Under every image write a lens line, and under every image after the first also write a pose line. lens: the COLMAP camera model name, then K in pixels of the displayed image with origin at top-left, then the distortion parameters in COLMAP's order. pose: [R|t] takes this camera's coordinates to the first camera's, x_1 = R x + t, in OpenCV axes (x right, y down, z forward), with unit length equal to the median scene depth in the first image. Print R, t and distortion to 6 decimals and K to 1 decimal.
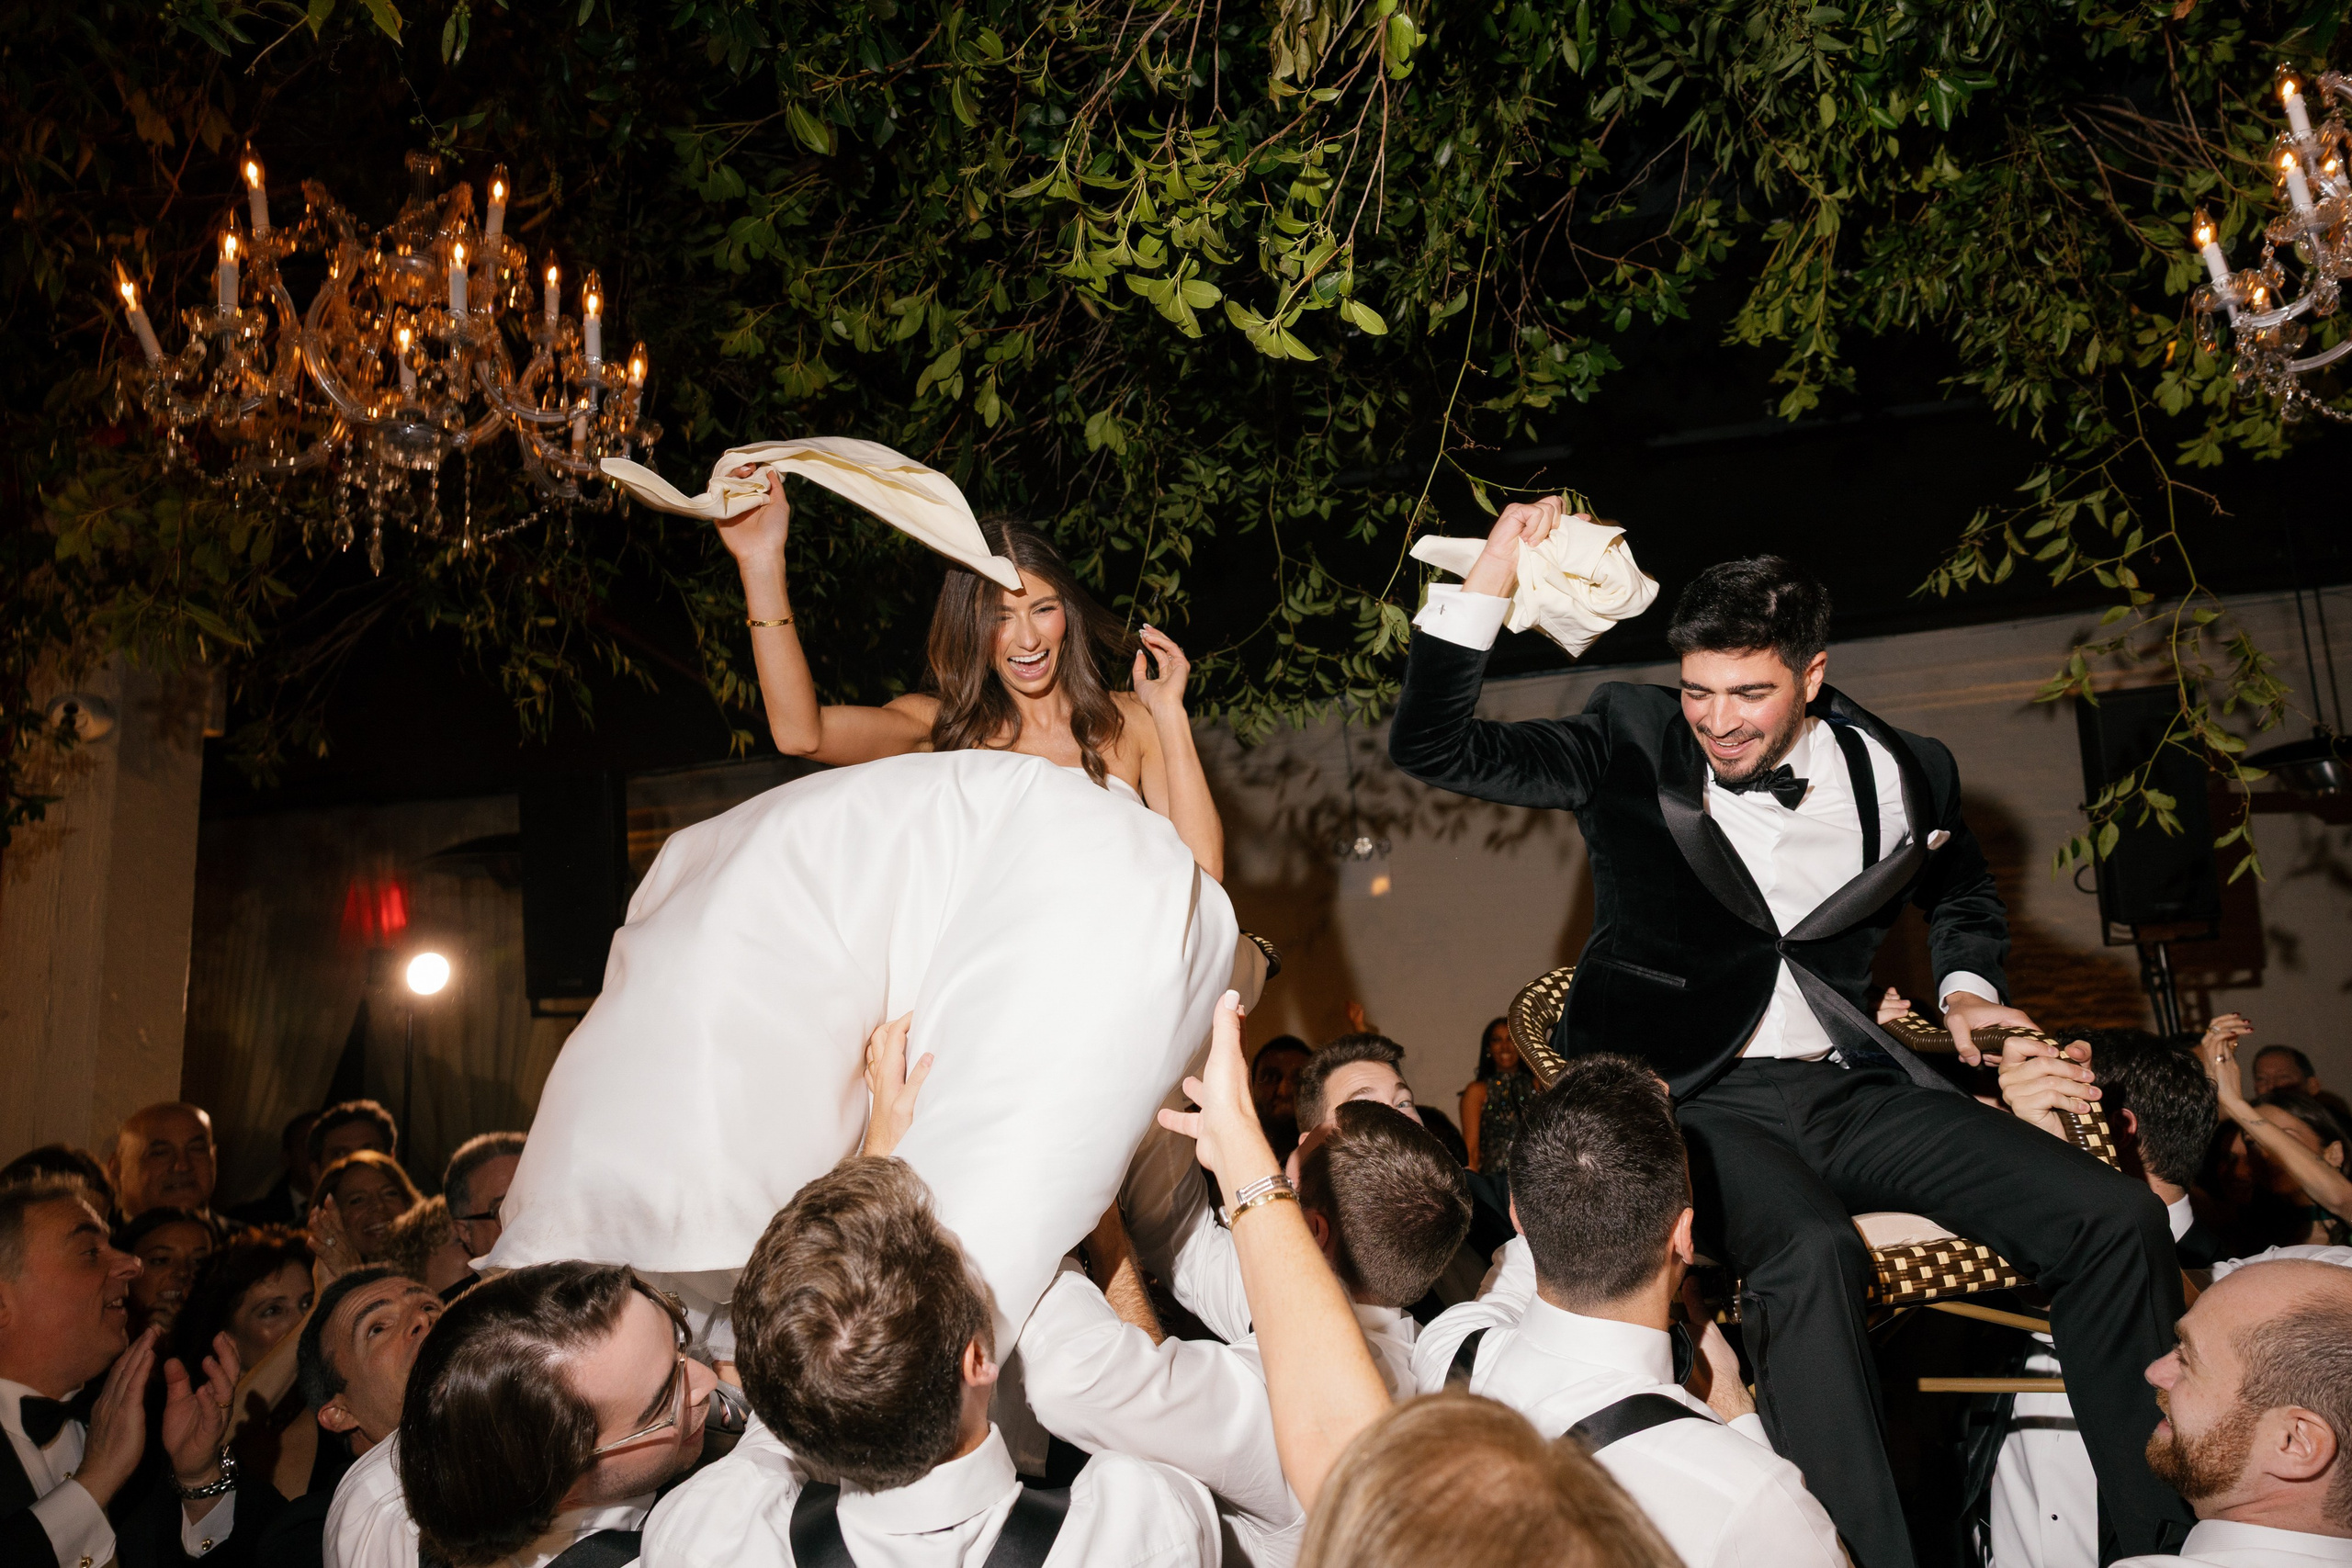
lens RADIAL K [[1548.6, 0, 1173.8], [0, 1548.6, 790.3], [0, 0, 1]] dist [0.001021, -0.006032]
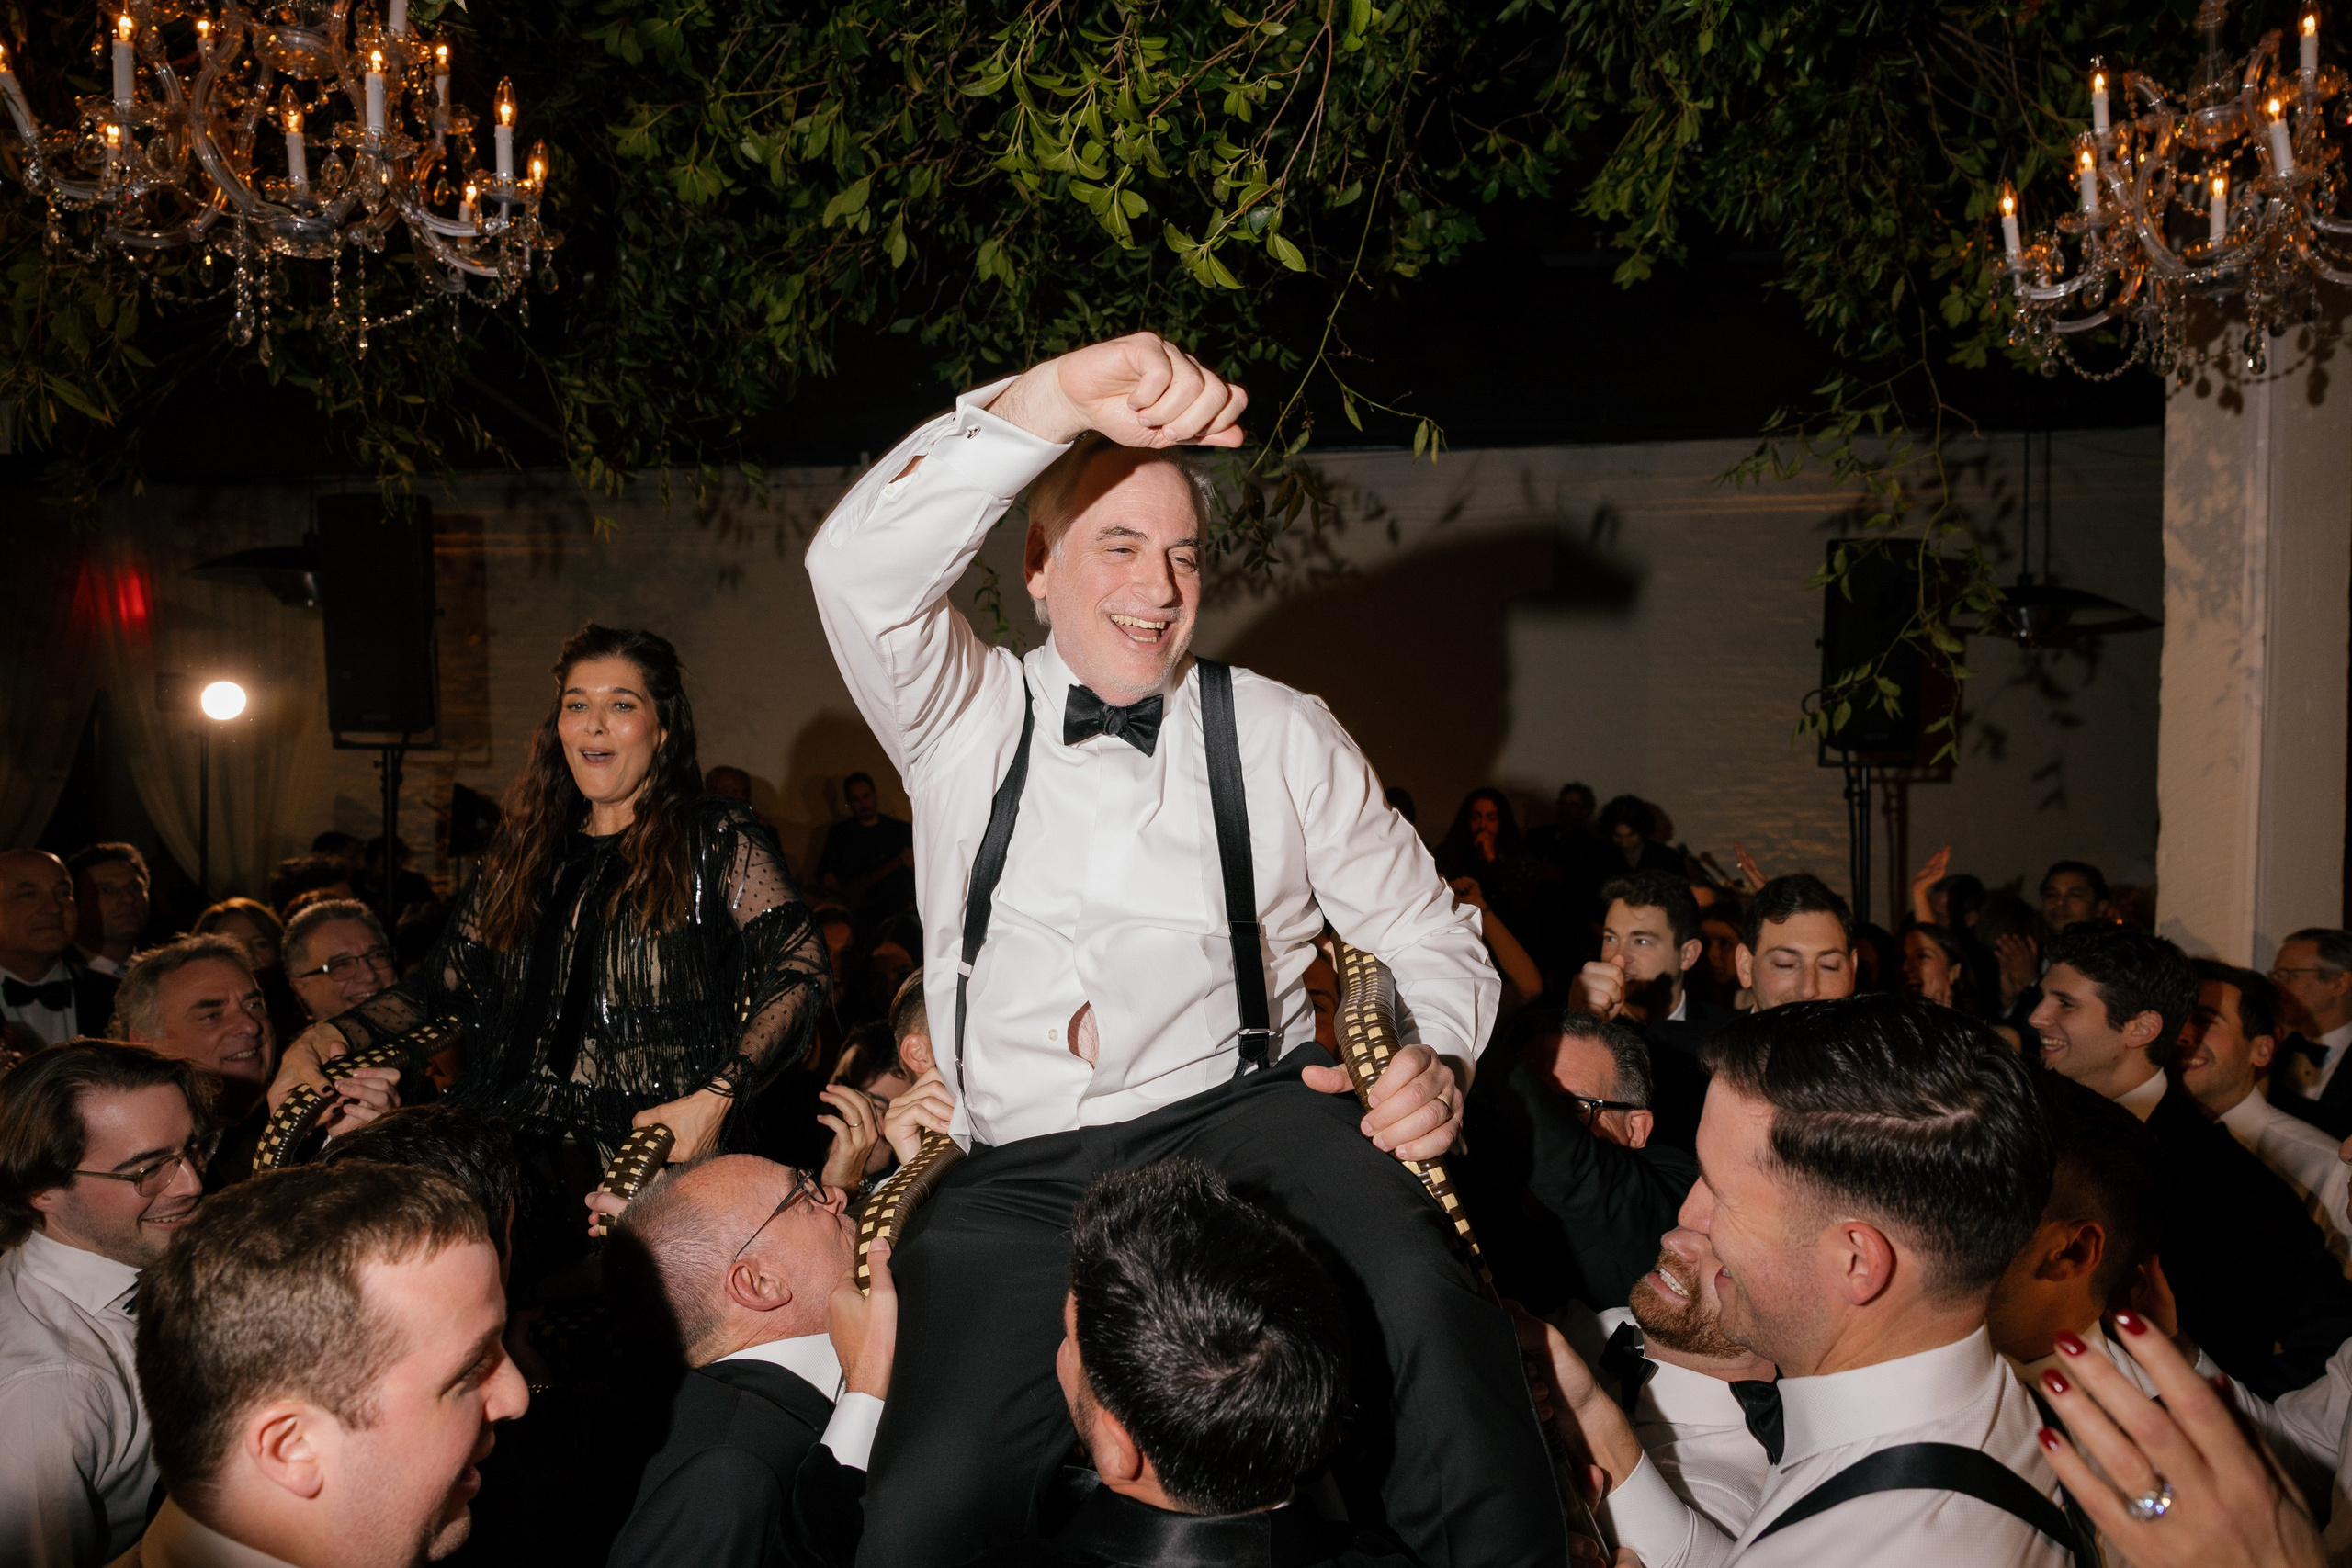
lens RADIAL K [[1526.1, 0, 1176.9], [0, 1526.1, 793.4], [0, 0, 1]] dist [-0.002901, -0.003798]
pose [[0.987460, 0.055381, 0.147834, -0.052014], [-0.080278, 0.982486, 0.168159, -0.062008], [-0.135932, -0.177918, 0.974612, -0.053698]]
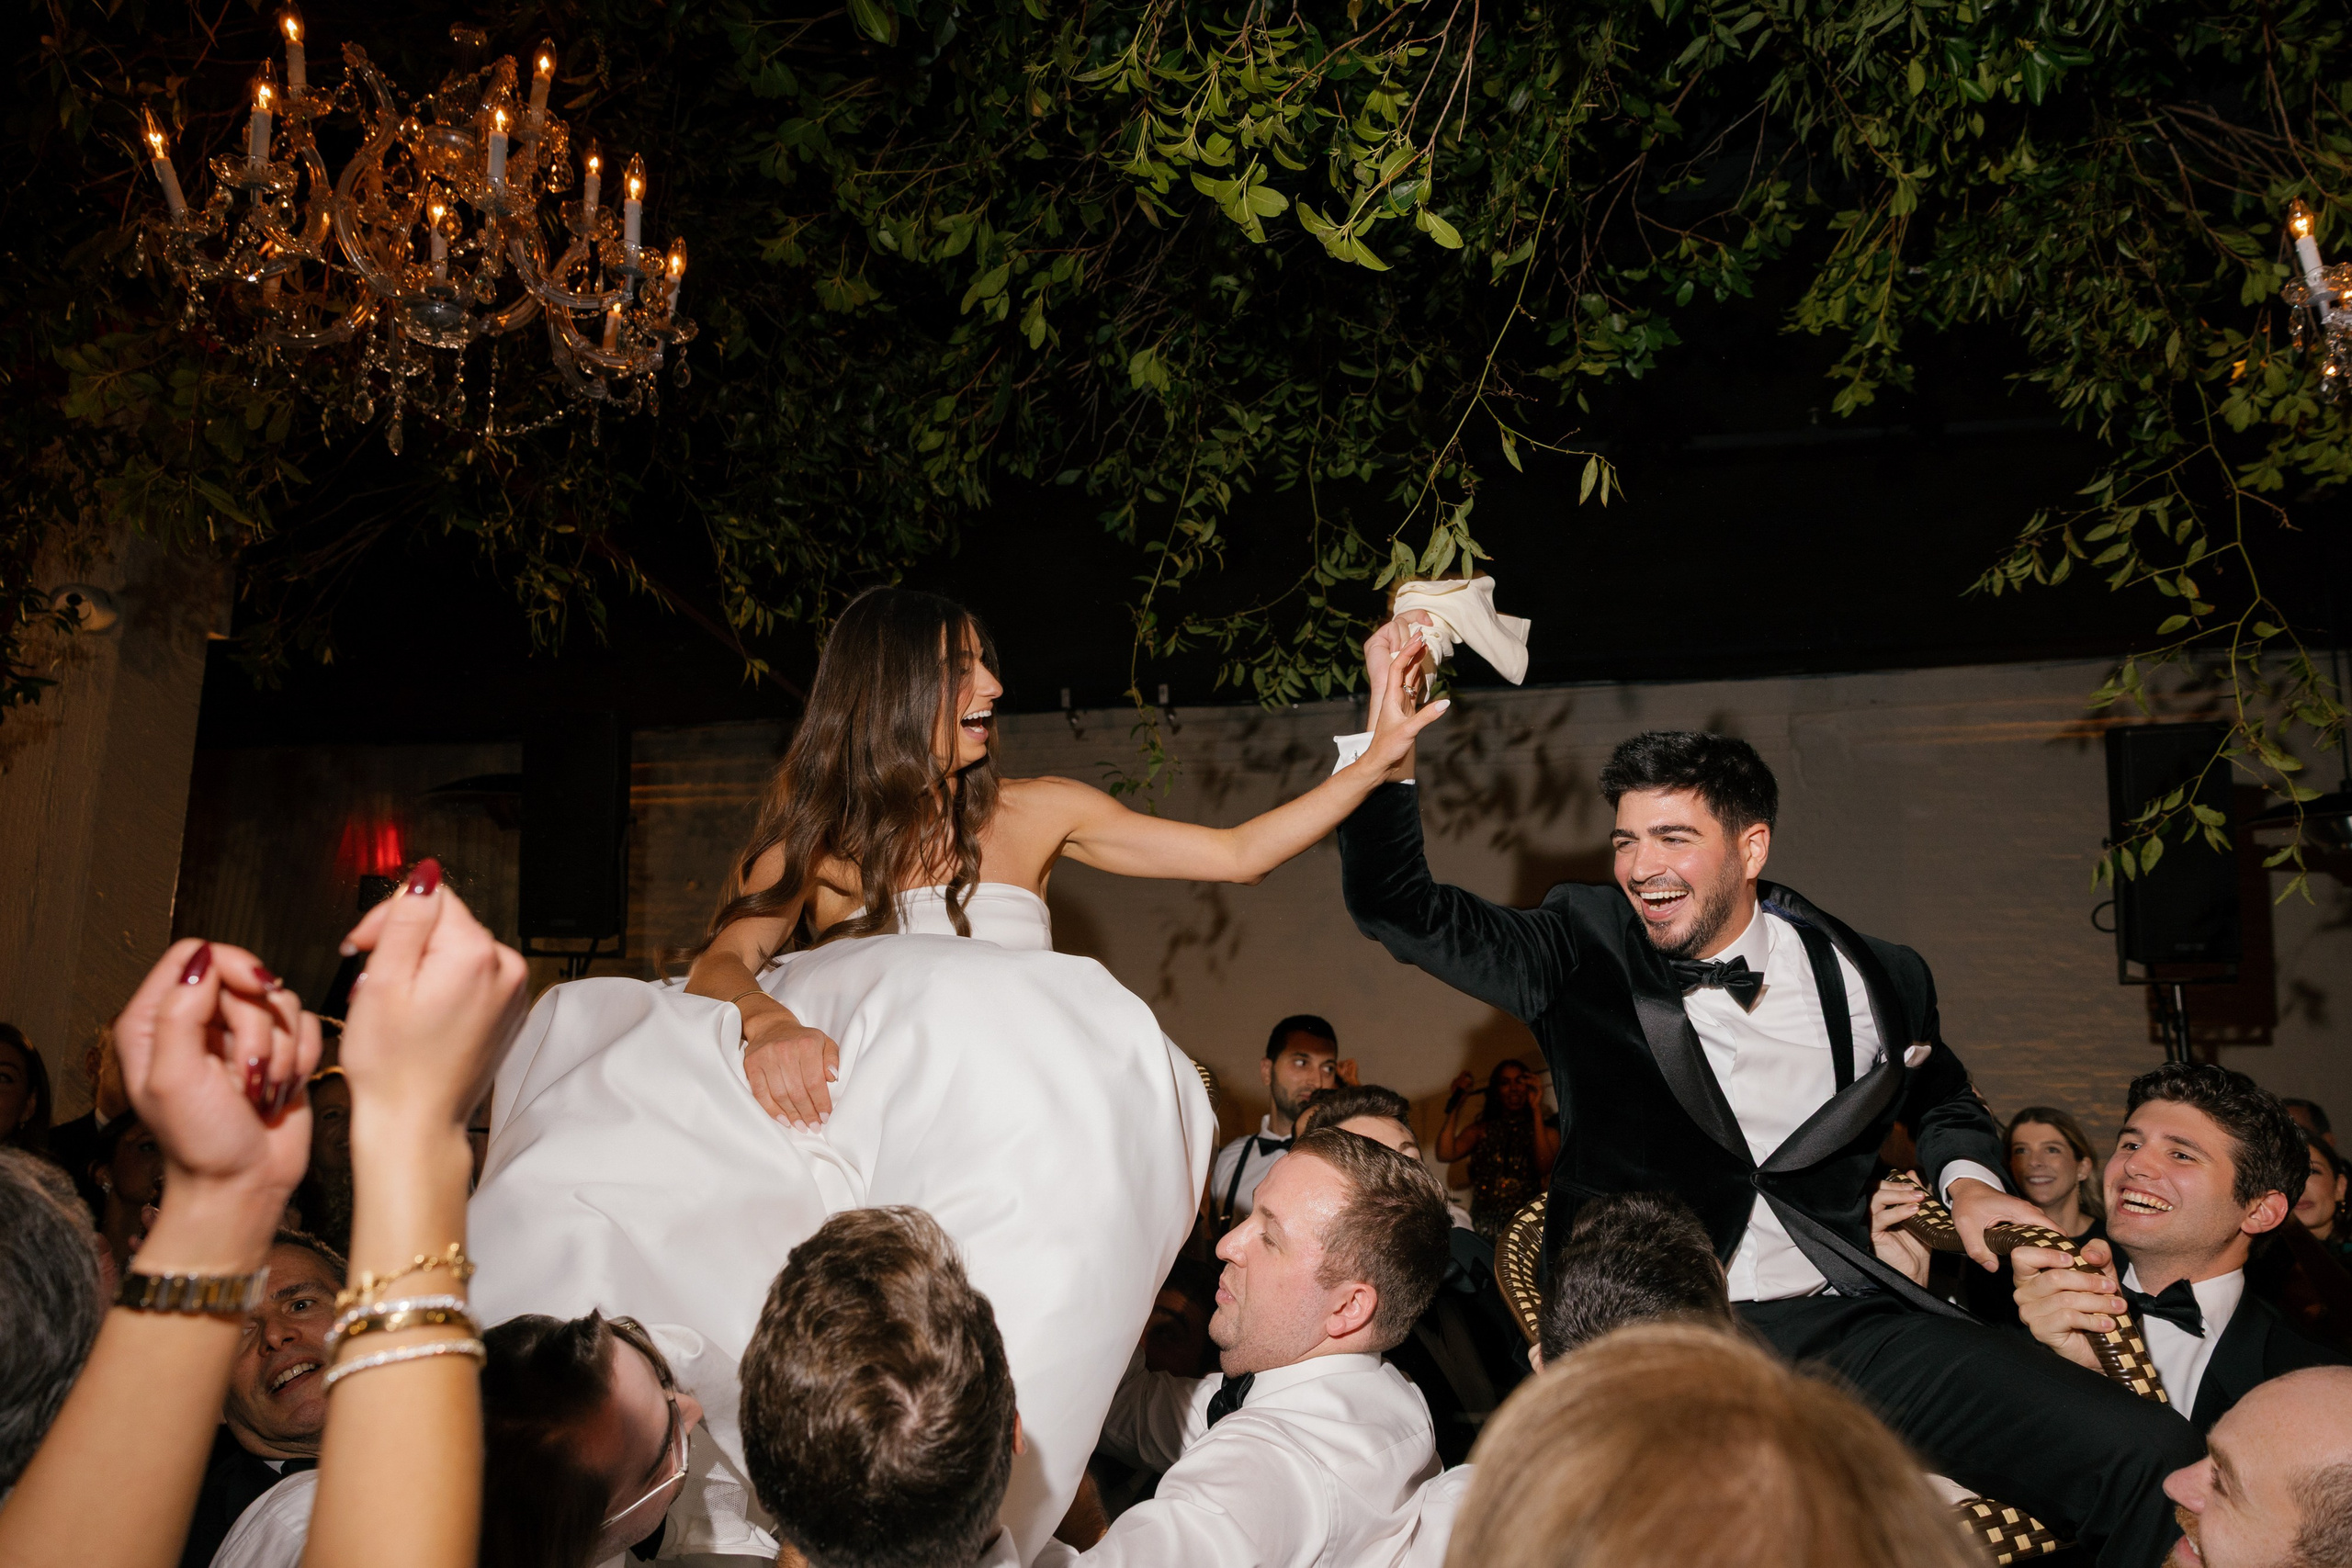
lens RADIAL K [[1552.0, 0, 1171.2], [0, 1552.0, 785.1], [0, 0, 1]] dist [0.000068, -0.002629]
pose [[0.998028, 0.062637, -0.004145, -0.009355], [-0.062638, 0.998036, -0.000263, 0.026214], [0.004120, 0.000522, 0.999991, 0.022660]]
